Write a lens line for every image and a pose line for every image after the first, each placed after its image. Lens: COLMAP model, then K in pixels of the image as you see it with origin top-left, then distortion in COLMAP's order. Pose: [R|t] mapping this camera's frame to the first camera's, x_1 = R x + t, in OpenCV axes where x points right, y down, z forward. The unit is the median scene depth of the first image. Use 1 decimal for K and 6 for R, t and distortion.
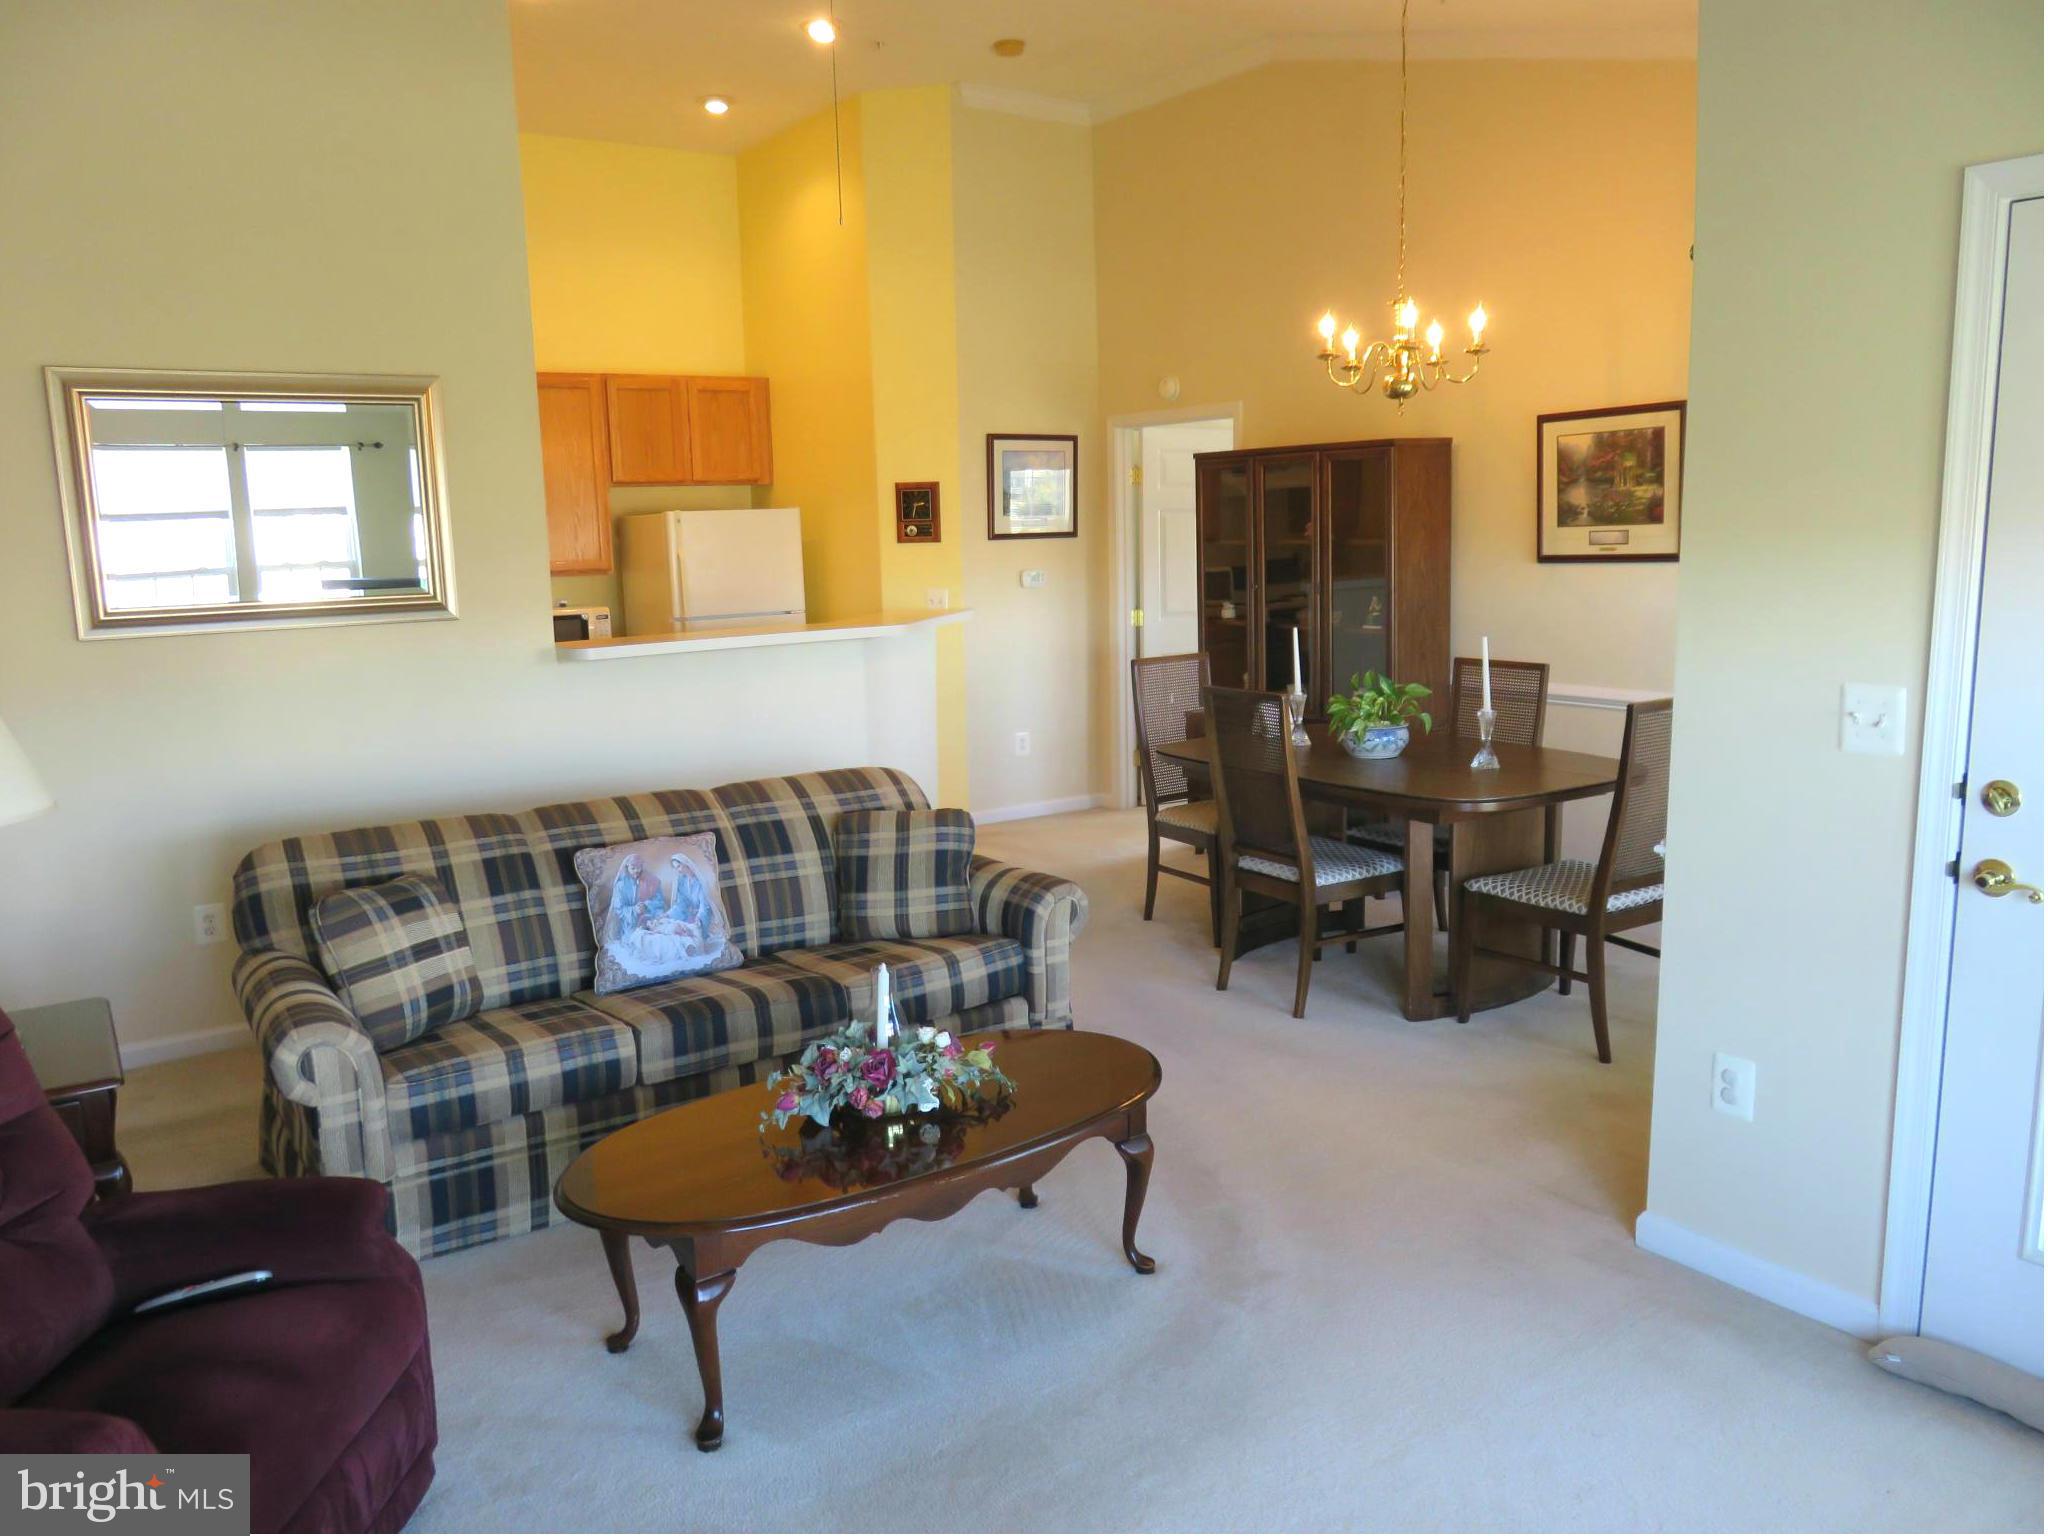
lens RADIAL K [[1535.2, 0, 1024.5], [0, 1535.2, 756.6], [0, 0, 1]] dist [-0.001507, -0.002587]
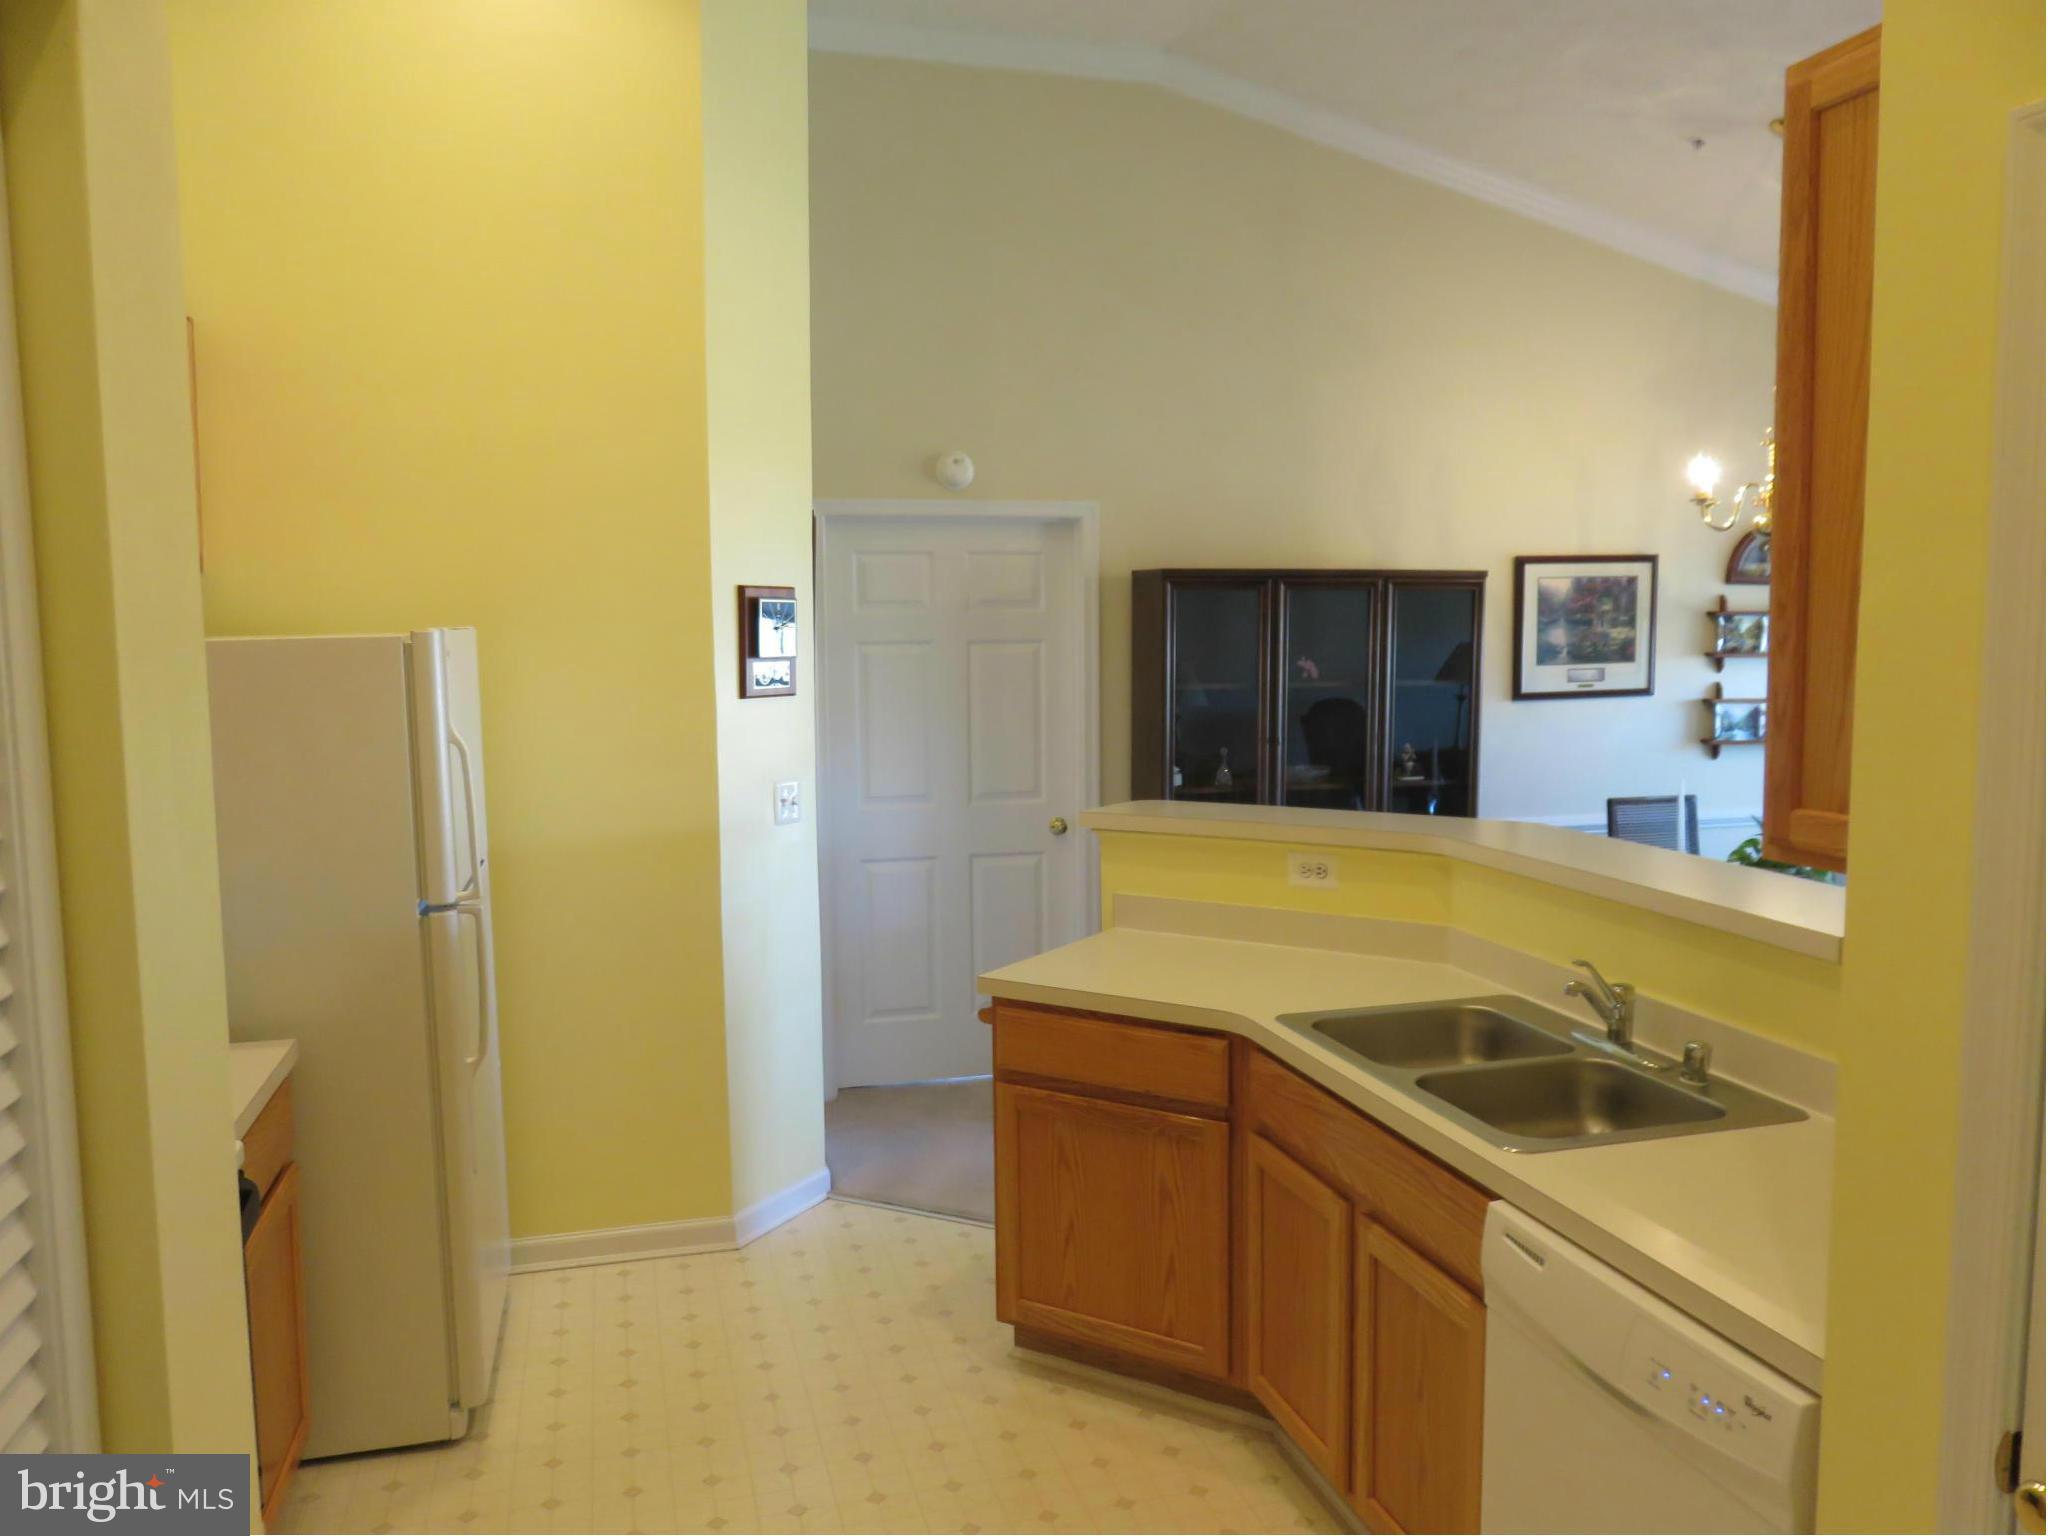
lens RADIAL K [[1558.6, 0, 1029.5], [0, 1558.6, 777.7], [0, 0, 1]] dist [-0.002402, -0.000132]
pose [[0.314968, -0.067722, 0.946683, -0.874663], [0.145218, 0.989145, 0.022444, -0.172709], [-0.937927, 0.130406, 0.321384, 1.158162]]
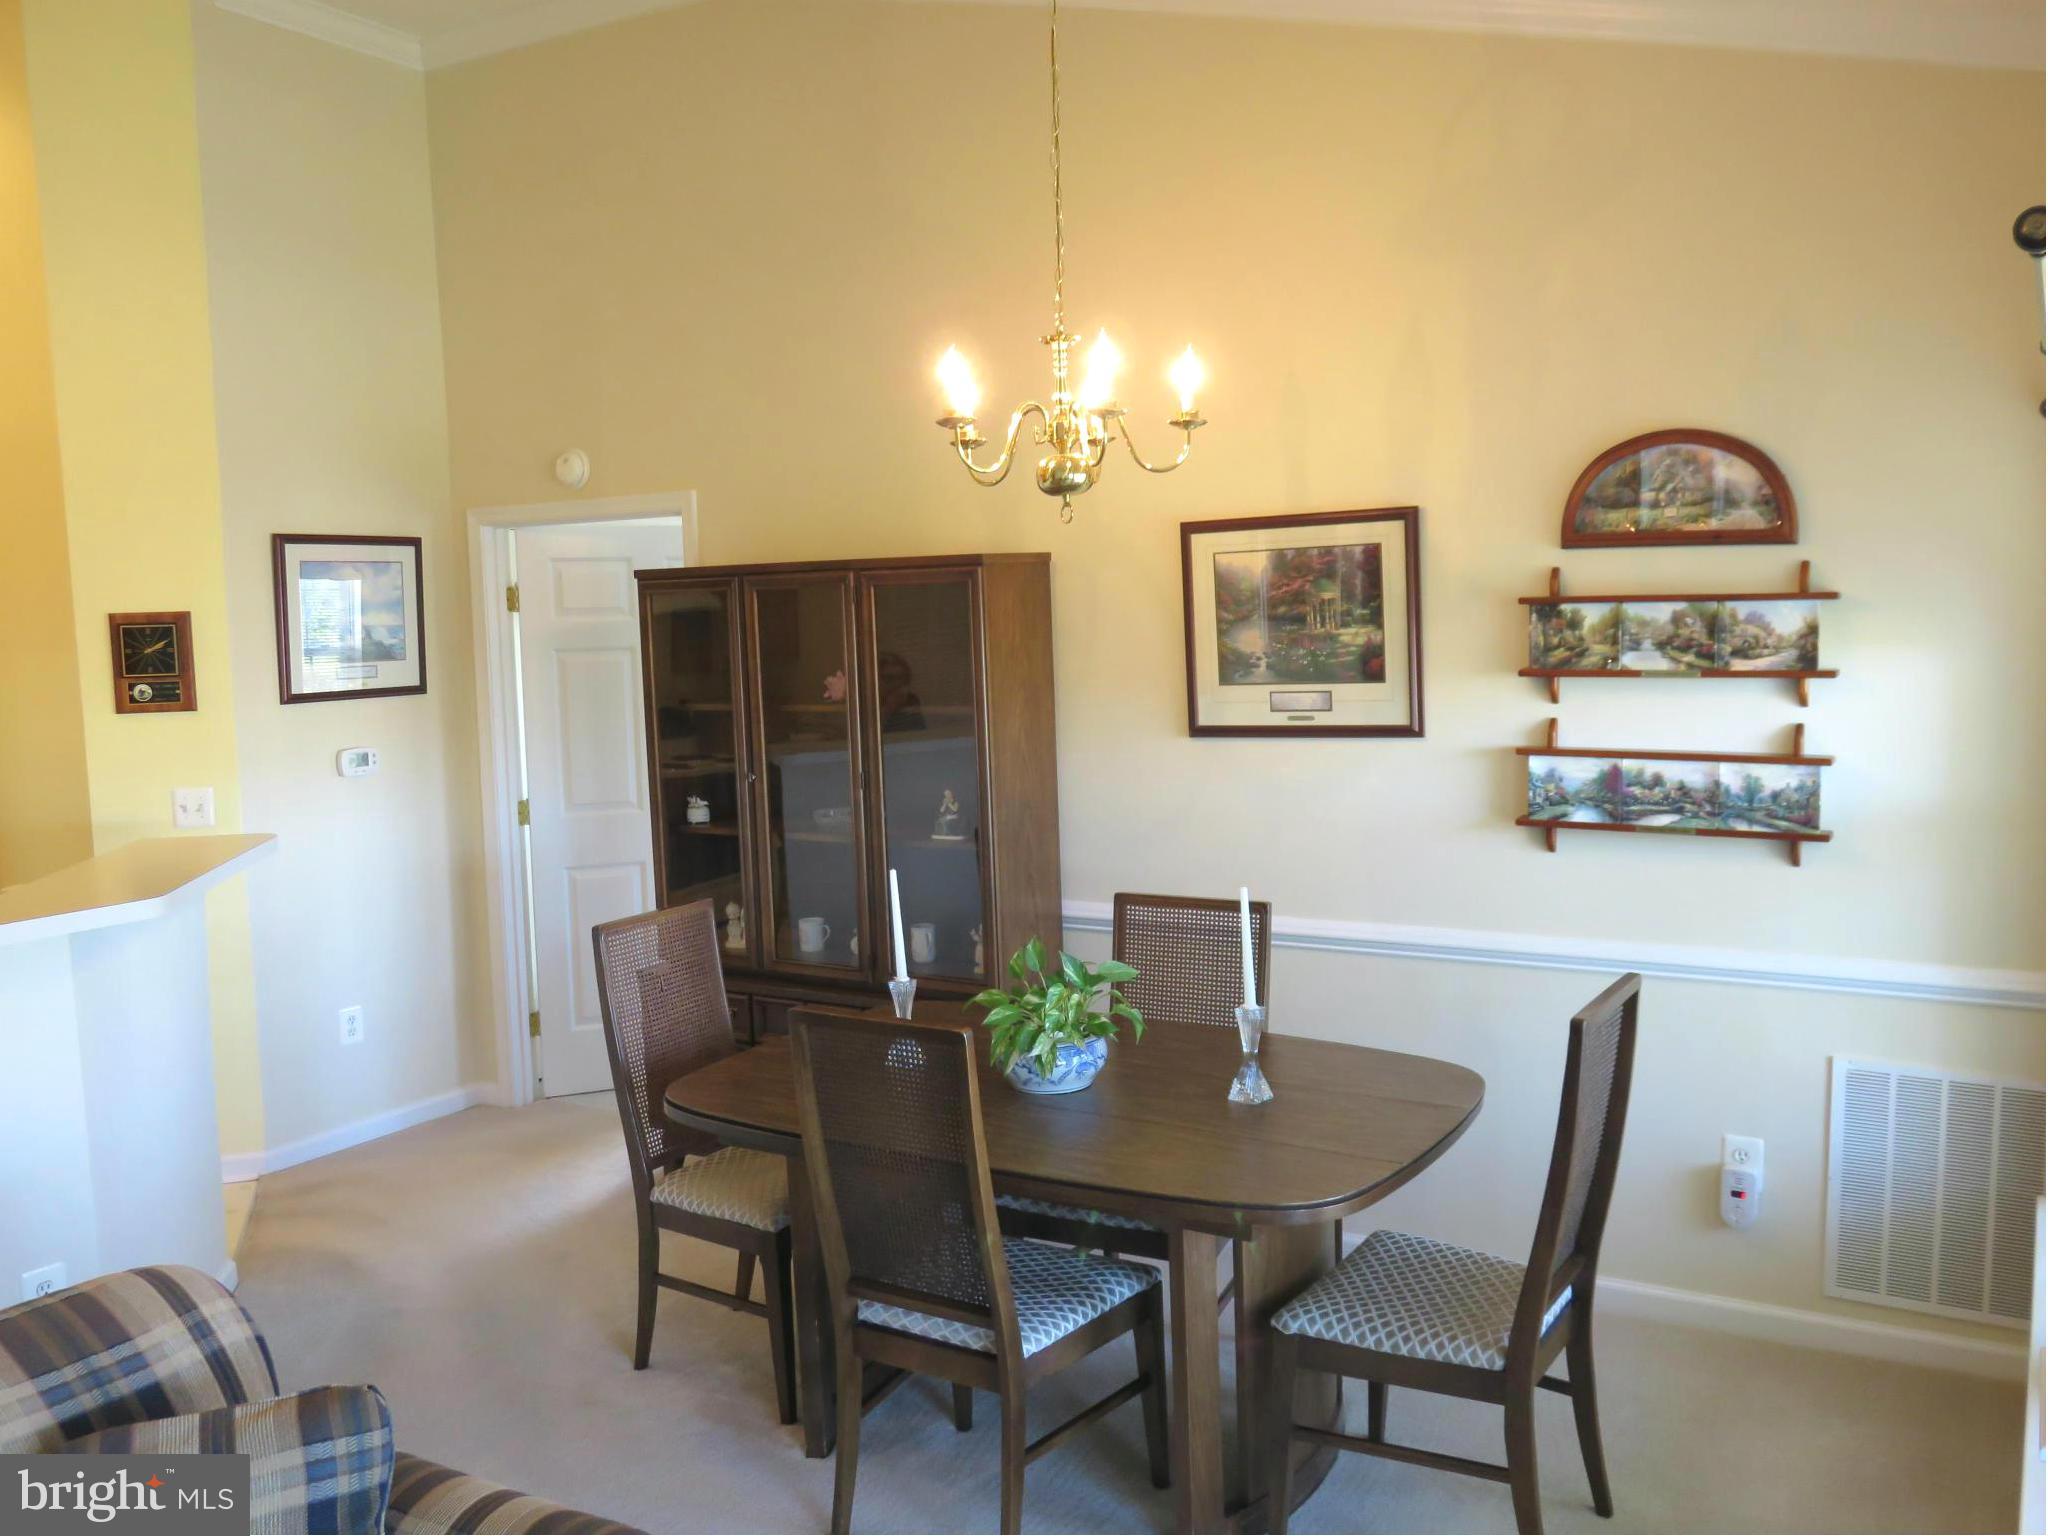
lens RADIAL K [[1734.4, 0, 1024.0], [0, 1734.4, 768.0], [0, 0, 1]] dist [-0.014055, -0.001644]
pose [[0.913343, -0.041013, 0.405121, -0.052621], [0.068979, 0.996119, -0.054670, -0.089822], [-0.401306, 0.077877, 0.912627, 0.391821]]
